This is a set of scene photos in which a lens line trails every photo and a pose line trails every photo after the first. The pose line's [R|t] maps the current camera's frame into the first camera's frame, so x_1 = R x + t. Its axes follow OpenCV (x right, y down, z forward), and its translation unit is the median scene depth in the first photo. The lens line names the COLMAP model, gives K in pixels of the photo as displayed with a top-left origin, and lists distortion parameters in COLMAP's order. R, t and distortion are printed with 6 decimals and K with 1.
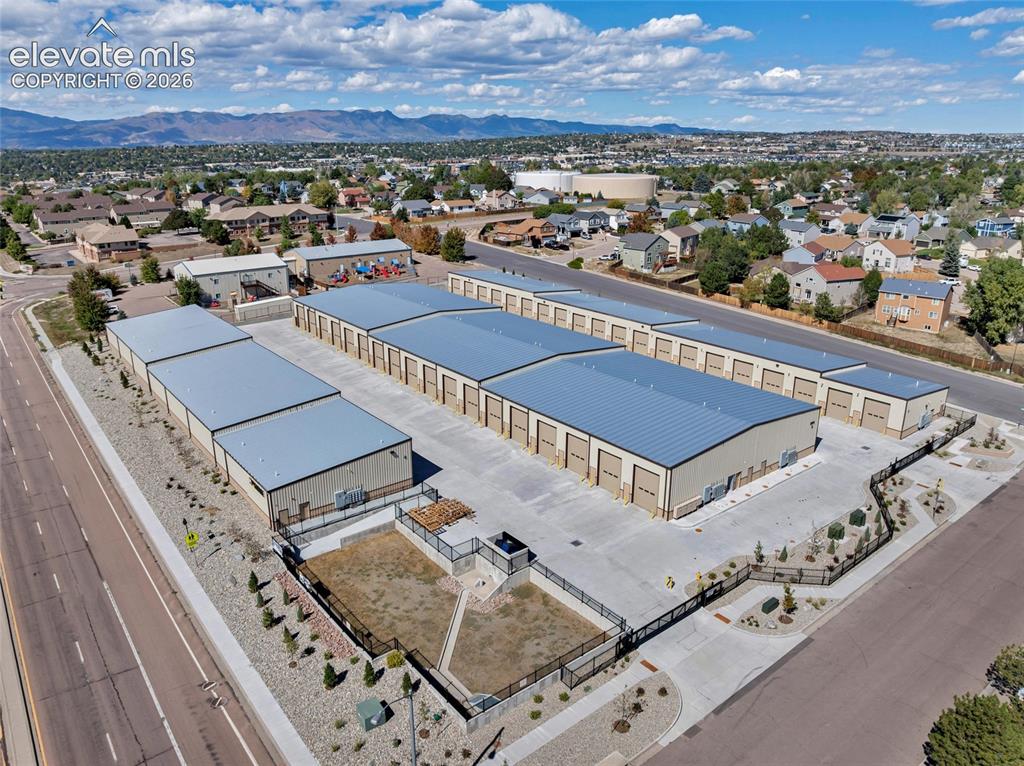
lens RADIAL K [[726.4, 0, 512.0], [0, 726.4, 383.0], [0, 0, 1]] dist [-0.055436, 0.030737]
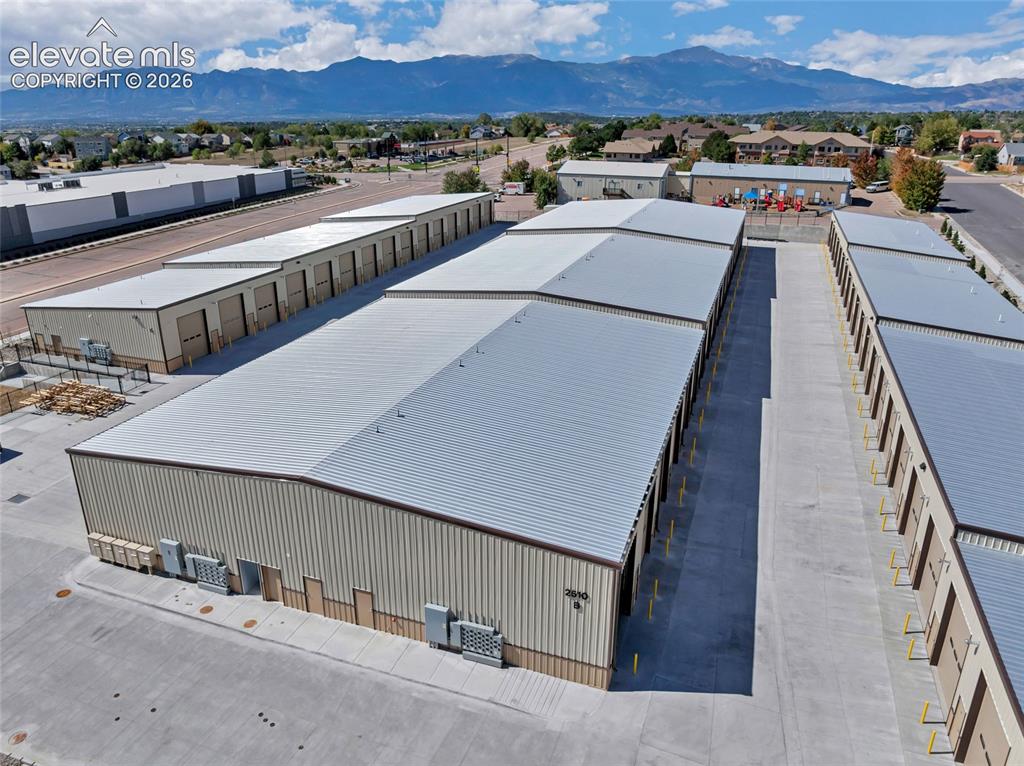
lens RADIAL K [[727.2, 0, 514.5], [0, 727.2, 372.4], [0, 0, 1]] dist [-0.043326, 0.005165]
pose [[0.537249, 0.297557, -0.789191, 0.253327], [-0.275696, 0.946255, 0.169094, -0.034834], [0.797091, 0.126731, 0.590410, 0.312497]]
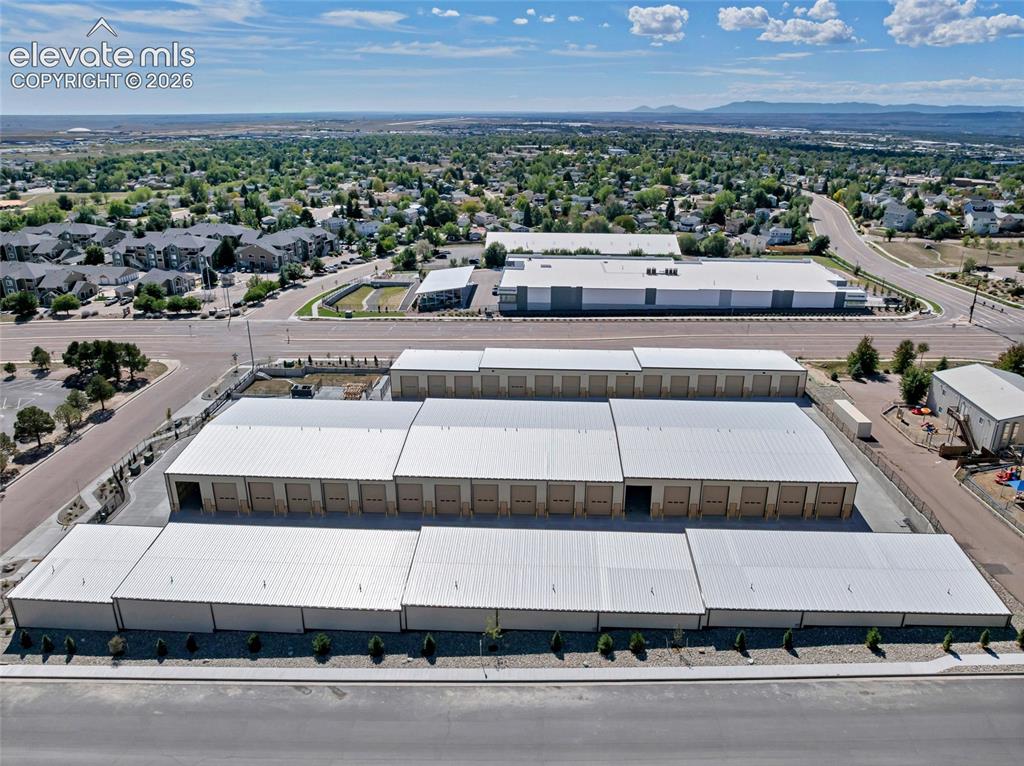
lens RADIAL K [[726.9, 0, 525.6], [0, 726.9, 371.2], [0, 0, 1]] dist [-0.038983, 0.001169]
pose [[-0.642924, 0.257721, -0.721269, 0.342139], [-0.250757, 0.818969, 0.516150, -0.338742], [0.723719, 0.512708, -0.461910, 0.755121]]
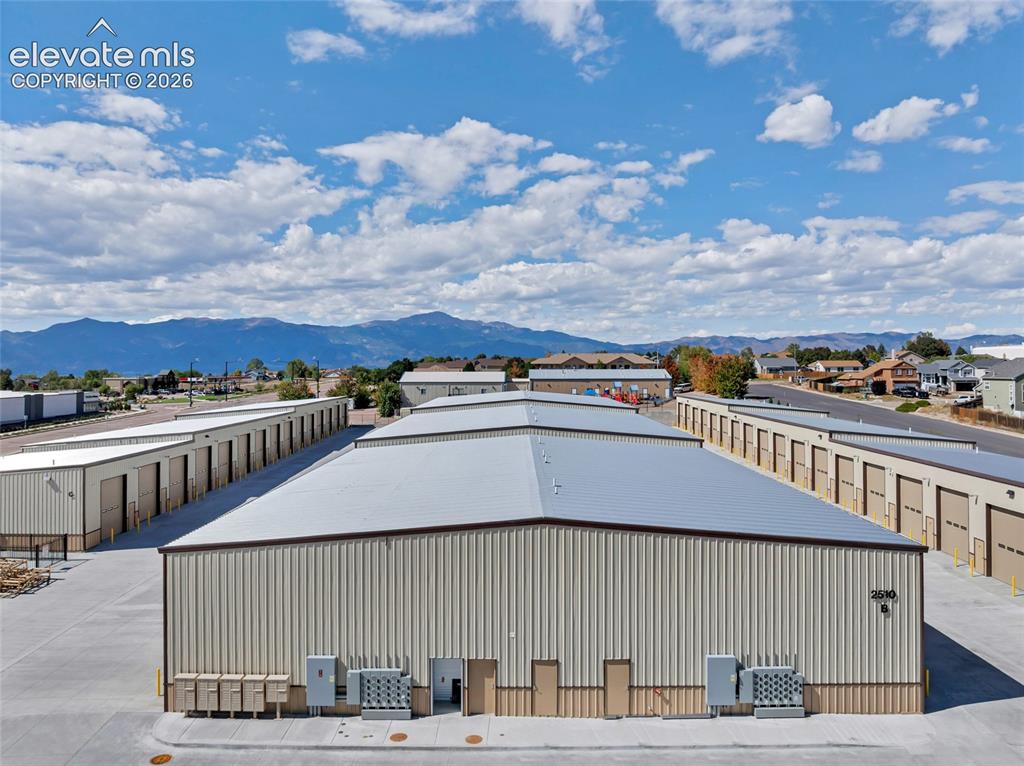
lens RADIAL K [[739.8, 0, 508.3], [0, 739.8, 336.0], [0, 0, 1]] dist [-0.035321, -0.002621]
pose [[0.779934, -0.024641, -0.625377, 0.196635], [-0.197779, 0.938316, -0.283629, 0.028660], [0.593790, 0.344899, 0.726951, 0.262537]]
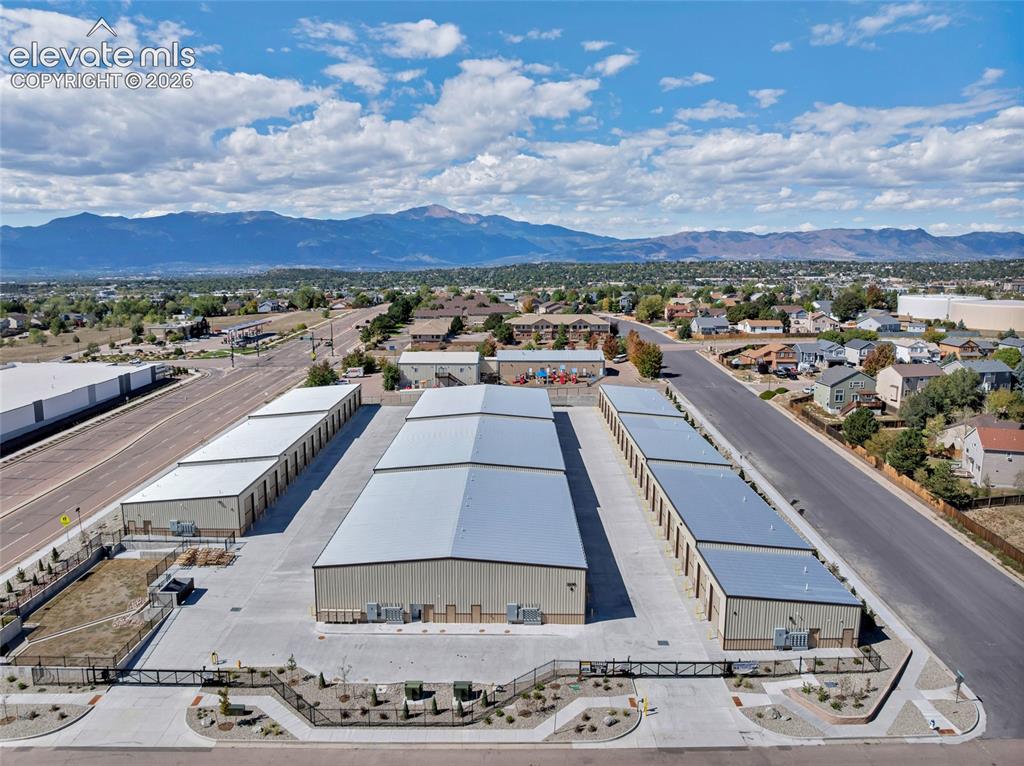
lens RADIAL K [[724.5, 0, 502.0], [0, 724.5, 382.3], [0, 0, 1]] dist [-0.046278, 0.004107]
pose [[0.775944, 0.106145, -0.621807, 0.342931], [-0.200390, 0.976157, -0.083430, -0.035563], [0.598126, 0.189341, 0.778714, 0.103277]]
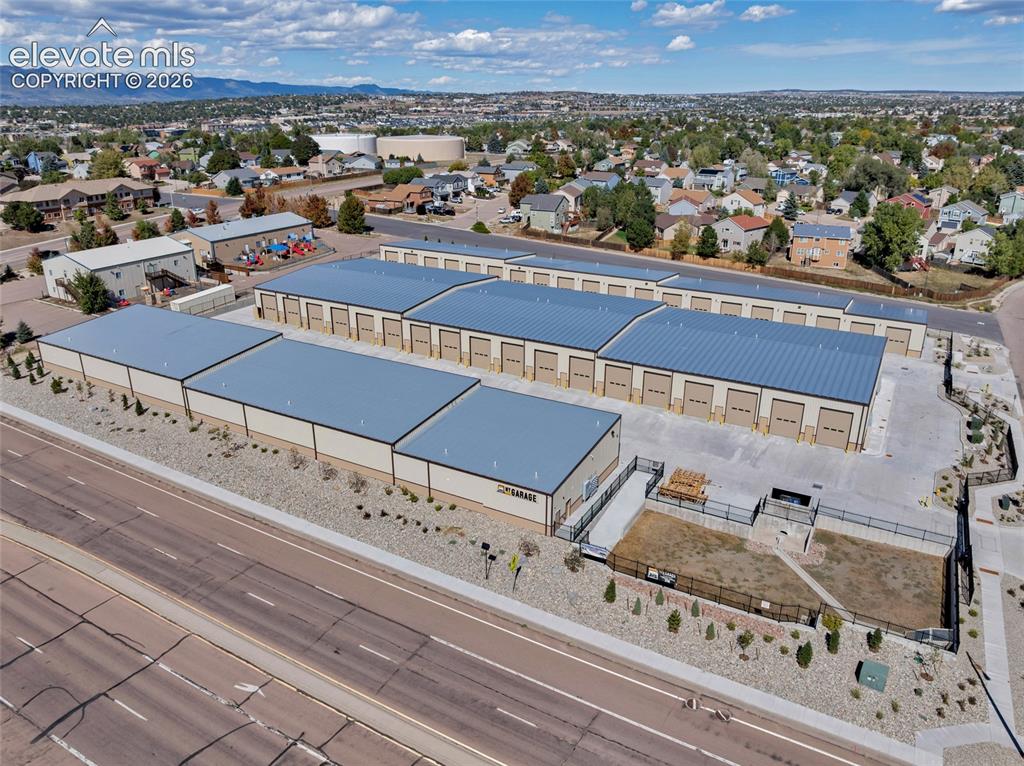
lens RADIAL K [[727.2, 0, 514.5], [0, 727.2, 372.4], [0, 0, 1]] dist [-0.043326, 0.005165]
pose [[0.925480, -0.127786, 0.356591, -0.221353], [0.115362, 0.991744, 0.055992, -0.018401], [-0.360802, -0.010683, 0.932581, 0.055748]]
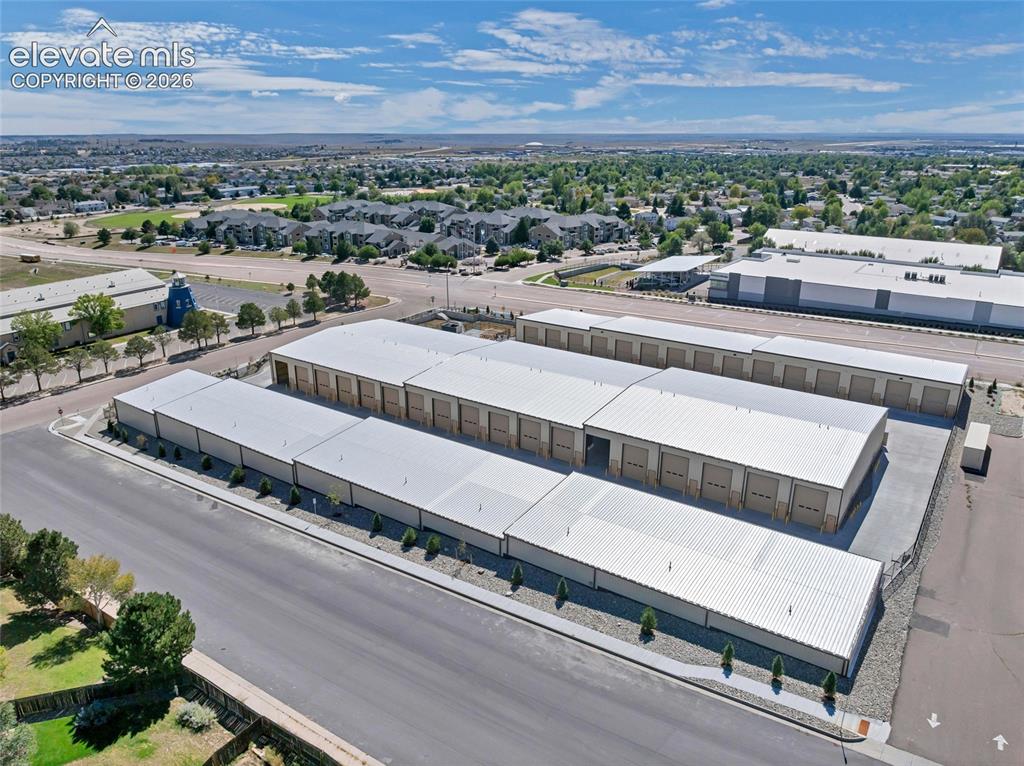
lens RADIAL K [[727.2, 0, 514.5], [0, 727.2, 372.4], [0, 0, 1]] dist [-0.043326, 0.005165]
pose [[-0.956191, 0.100178, -0.275071, 0.146816], [-0.086217, 0.801585, 0.591632, -0.341679], [0.279761, 0.589428, -0.757831, 0.921505]]
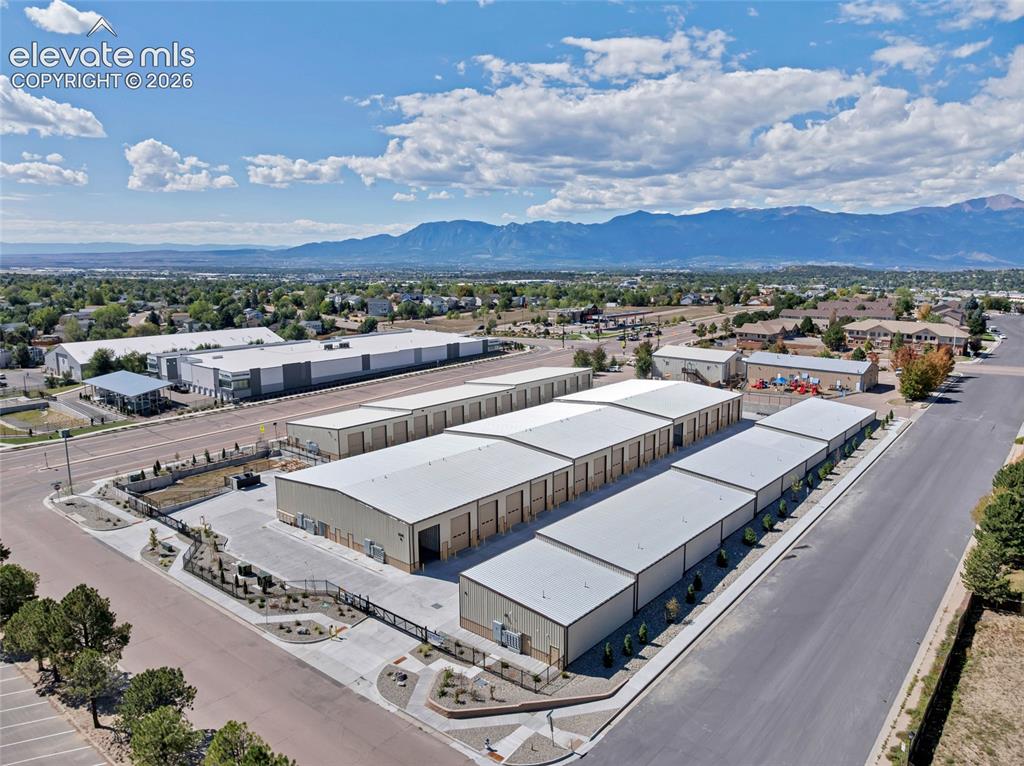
lens RADIAL K [[723.9, 0, 535.9], [0, 723.9, 369.4], [0, 0, 1]] dist [-0.039753, 0.004226]
pose [[0.229776, 0.157590, -0.960400, 0.546734], [-0.316976, 0.945117, 0.079246, -0.117250], [0.920179, 0.286215, 0.267117, 0.340891]]
